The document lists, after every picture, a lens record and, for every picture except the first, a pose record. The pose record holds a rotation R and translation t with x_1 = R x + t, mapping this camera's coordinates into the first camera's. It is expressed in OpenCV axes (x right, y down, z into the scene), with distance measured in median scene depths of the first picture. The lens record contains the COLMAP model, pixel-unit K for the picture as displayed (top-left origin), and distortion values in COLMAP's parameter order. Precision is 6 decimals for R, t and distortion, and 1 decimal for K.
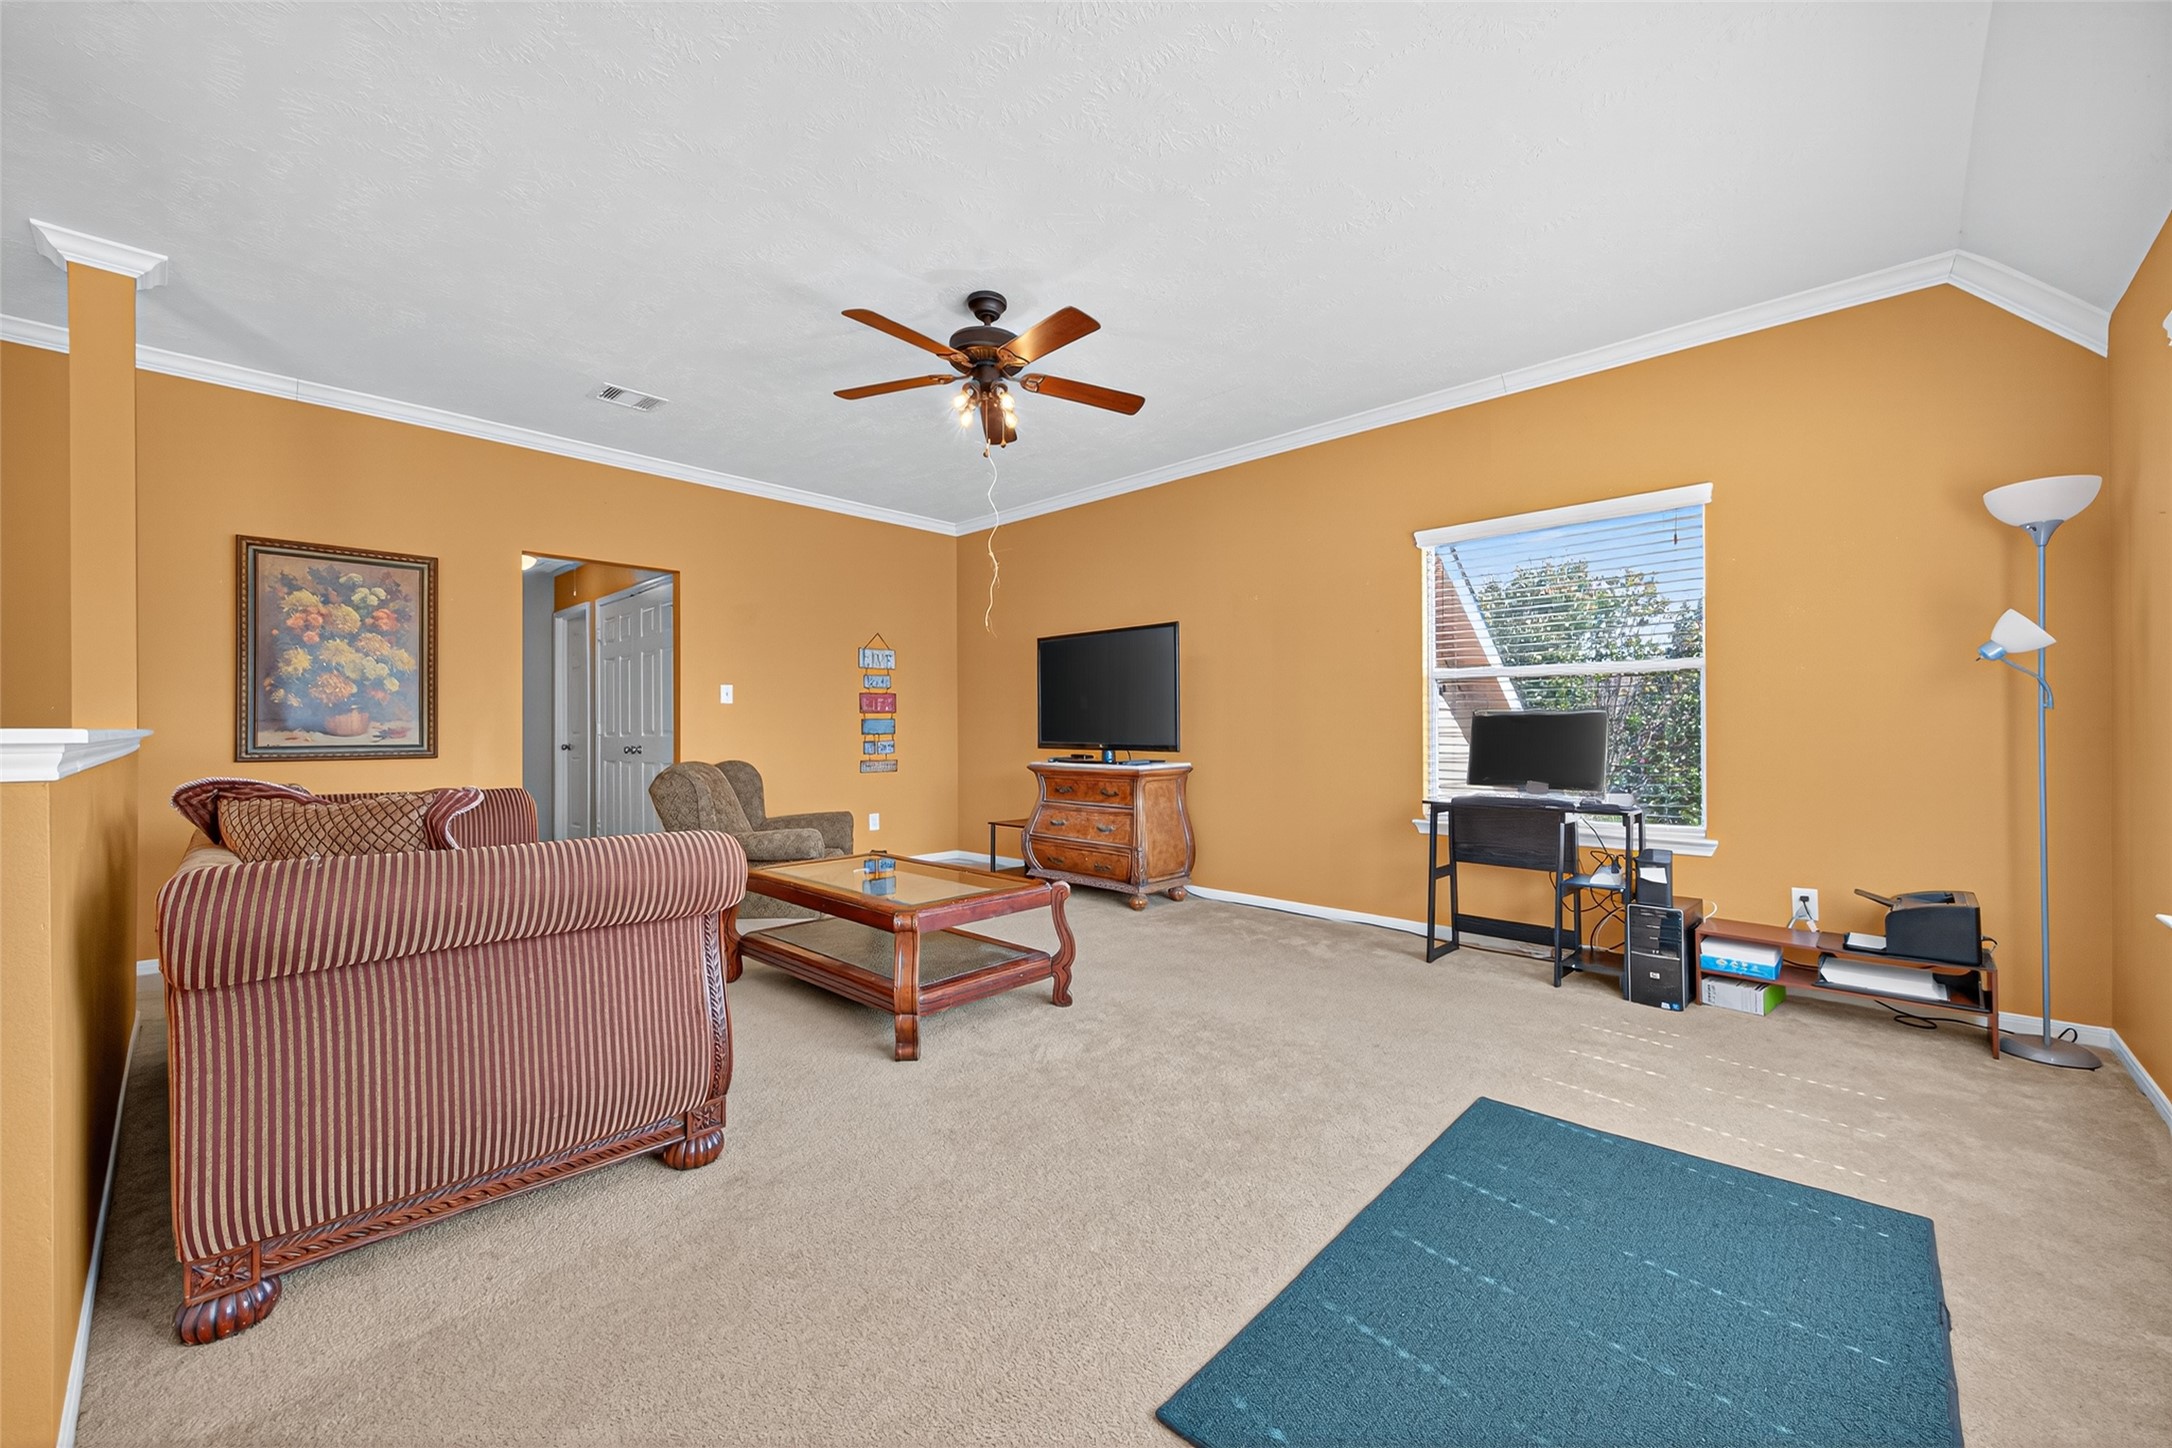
lens RADIAL K [[839.6, 0, 1086.1], [0, 839.6, 725.6], [0, 0, 1]] dist [0.003256, -0.000839]
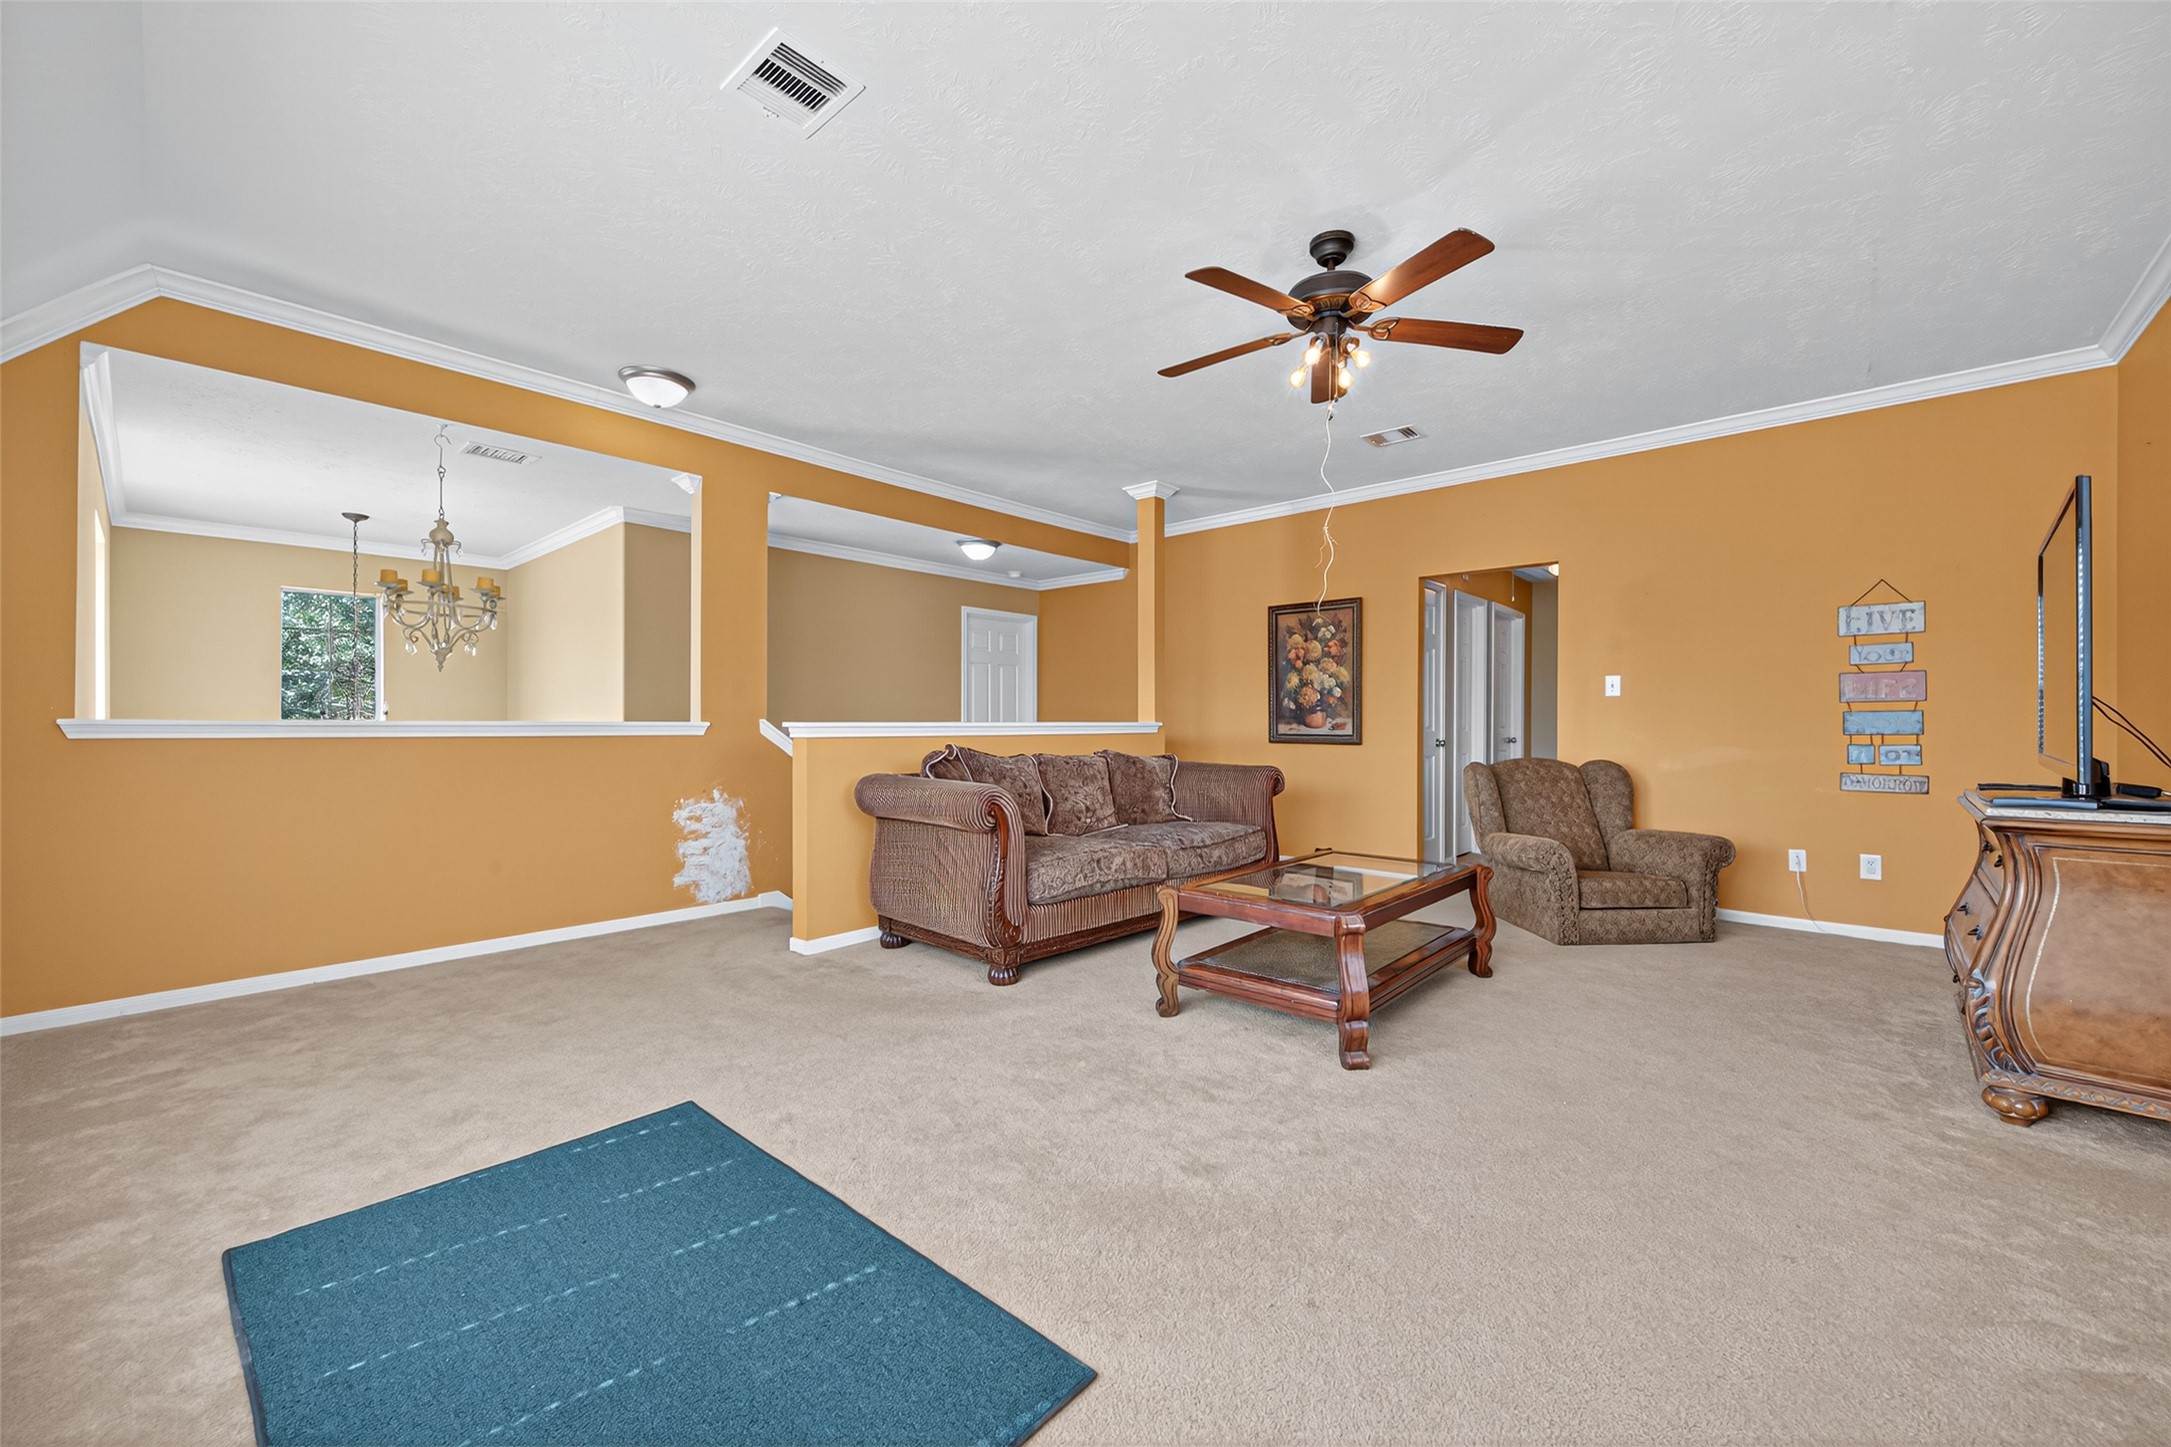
lens RADIAL K [[839.2, 0, 1085.6], [0, 839.2, 725.1], [0, 0, 1]] dist [0.003256, -0.000839]
pose [[0.027513, 0.006390, -0.999601, 0.594642], [0.002220, 0.999977, 0.006453, -0.003679], [0.999619, -0.002396, 0.027498, 0.550291]]
